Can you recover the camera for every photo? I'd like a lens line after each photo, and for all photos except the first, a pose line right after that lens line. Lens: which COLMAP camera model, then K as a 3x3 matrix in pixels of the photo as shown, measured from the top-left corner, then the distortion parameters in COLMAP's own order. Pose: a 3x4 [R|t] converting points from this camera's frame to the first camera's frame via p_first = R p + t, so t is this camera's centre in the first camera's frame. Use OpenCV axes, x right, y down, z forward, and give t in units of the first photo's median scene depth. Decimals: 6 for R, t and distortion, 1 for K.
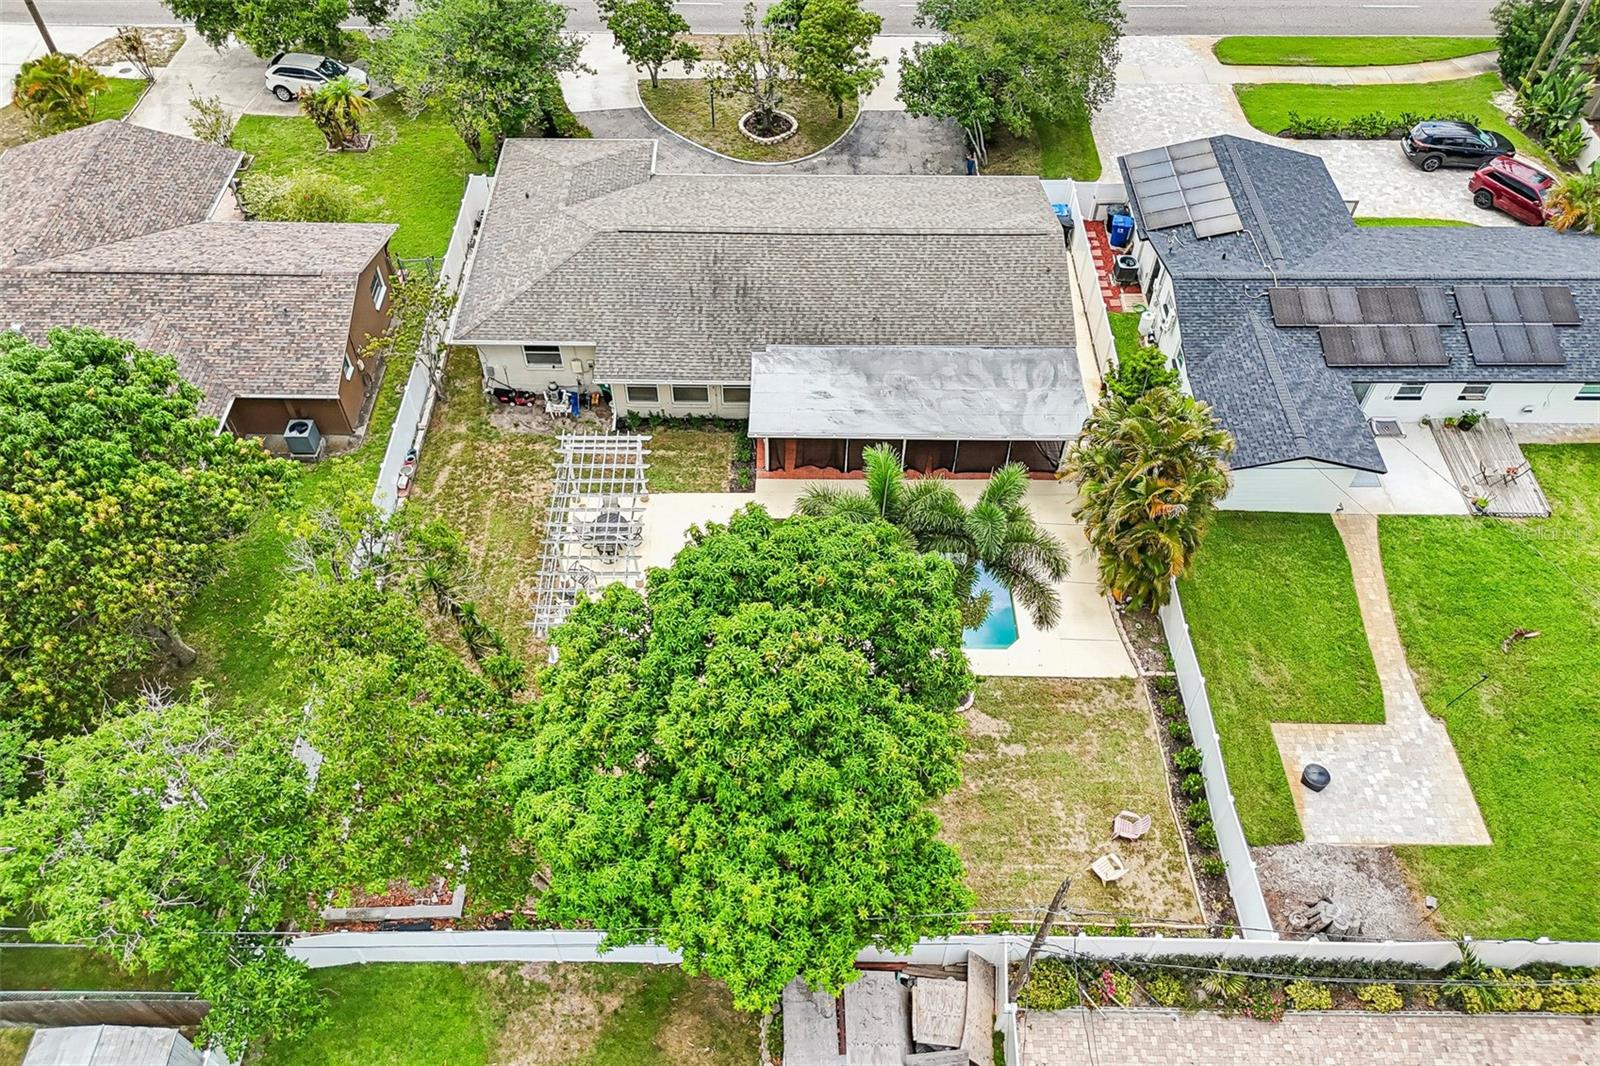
lens RADIAL K [[1223.3, 0, 801.4], [0, 1223.3, 533.1], [0, 0, 1]] dist [0.084461, -0.027846]
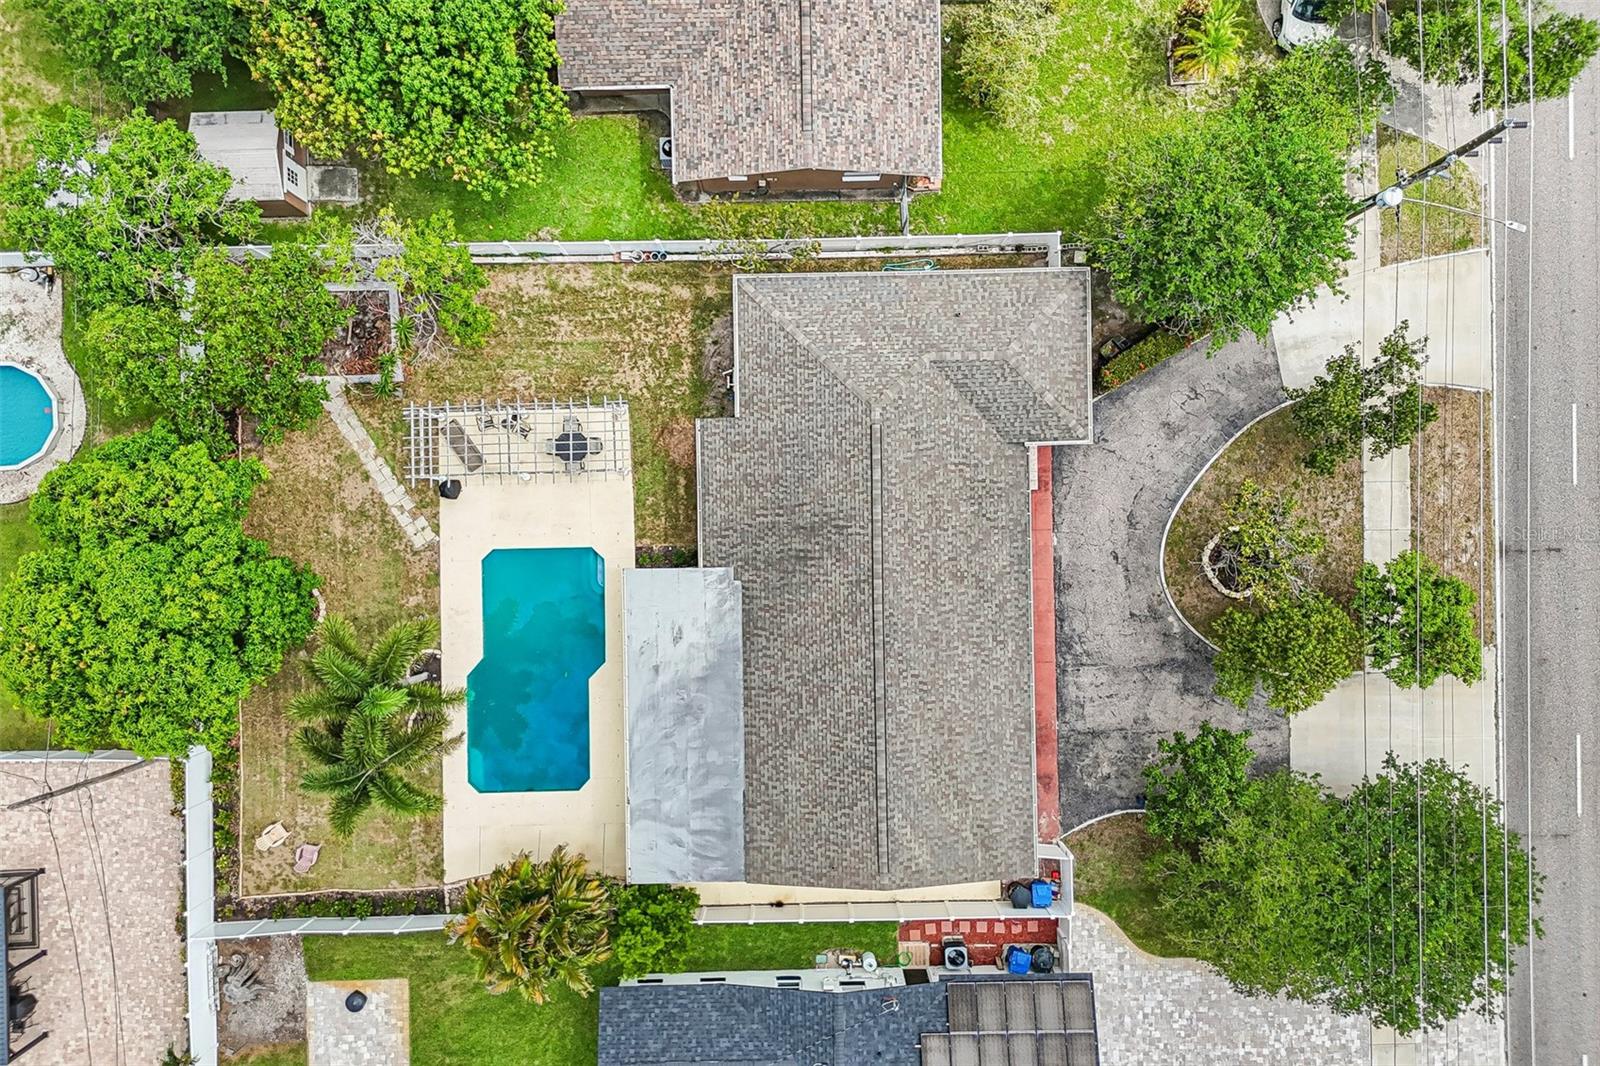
lens RADIAL K [[1223.3, 0, 800.8], [0, 1223.3, 532.2], [0, 0, 1]] dist [0.084461, -0.027846]
pose [[0.017382, 0.999845, 0.002667, -0.072640], [-0.750480, 0.011285, 0.660797, -0.884127], [0.660665, -0.013487, 0.750560, 0.263626]]
